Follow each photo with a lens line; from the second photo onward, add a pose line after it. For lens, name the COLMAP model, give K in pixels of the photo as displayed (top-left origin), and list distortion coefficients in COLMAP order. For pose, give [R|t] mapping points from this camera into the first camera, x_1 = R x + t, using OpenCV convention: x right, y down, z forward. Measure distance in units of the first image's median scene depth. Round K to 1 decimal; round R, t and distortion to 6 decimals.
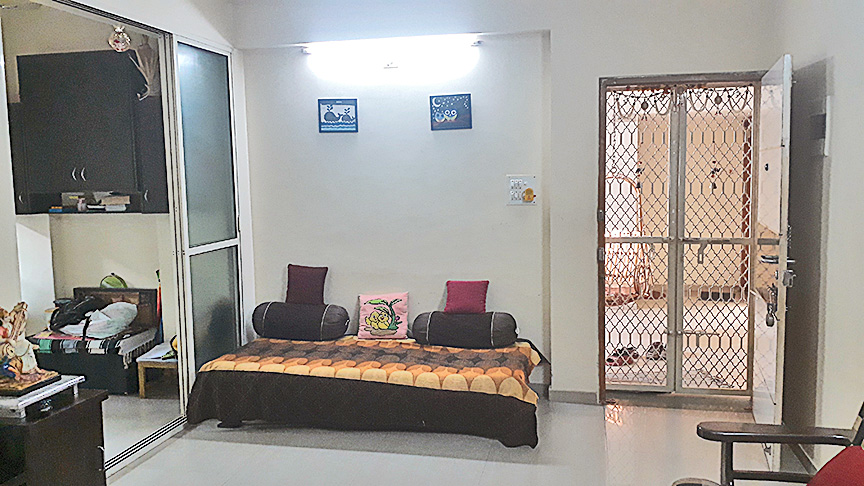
lens RADIAL K [[679.1, 0, 435.7], [0, 679.1, 237.2], [0, 0, 1]] dist [0.194947, -0.465209]
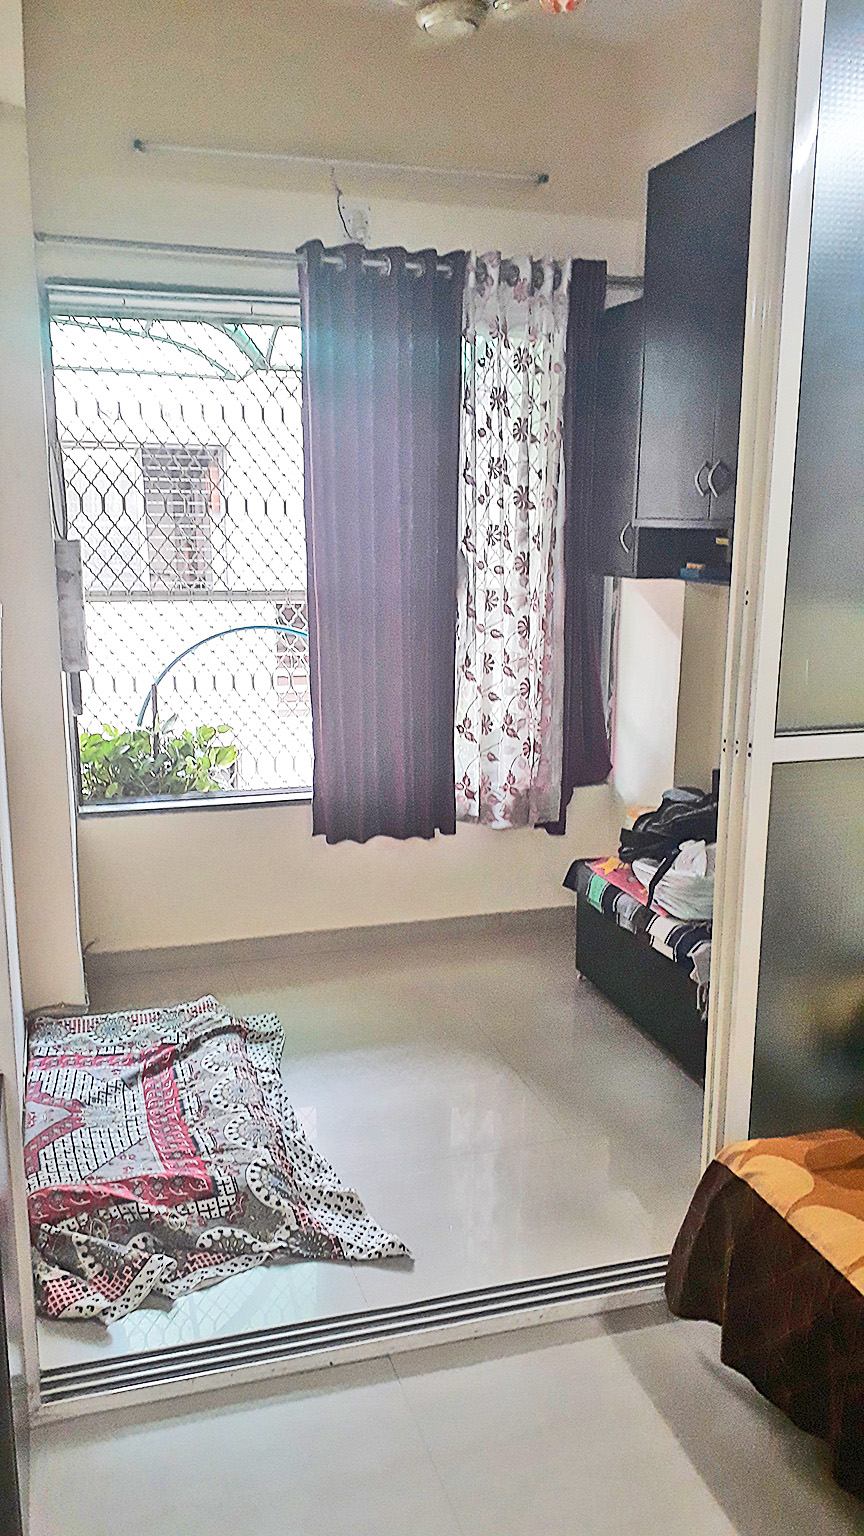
lens RADIAL K [[1207.3, 0, 432.0], [0, 1207.3, 768.0], [0, 0, 1]] dist [0.194947, -0.465209]
pose [[0.480298, 0.202517, -0.853406, 0.011965], [-0.095483, 0.979269, 0.178647, -0.043444], [0.871893, -0.004318, 0.489677, 0.560356]]
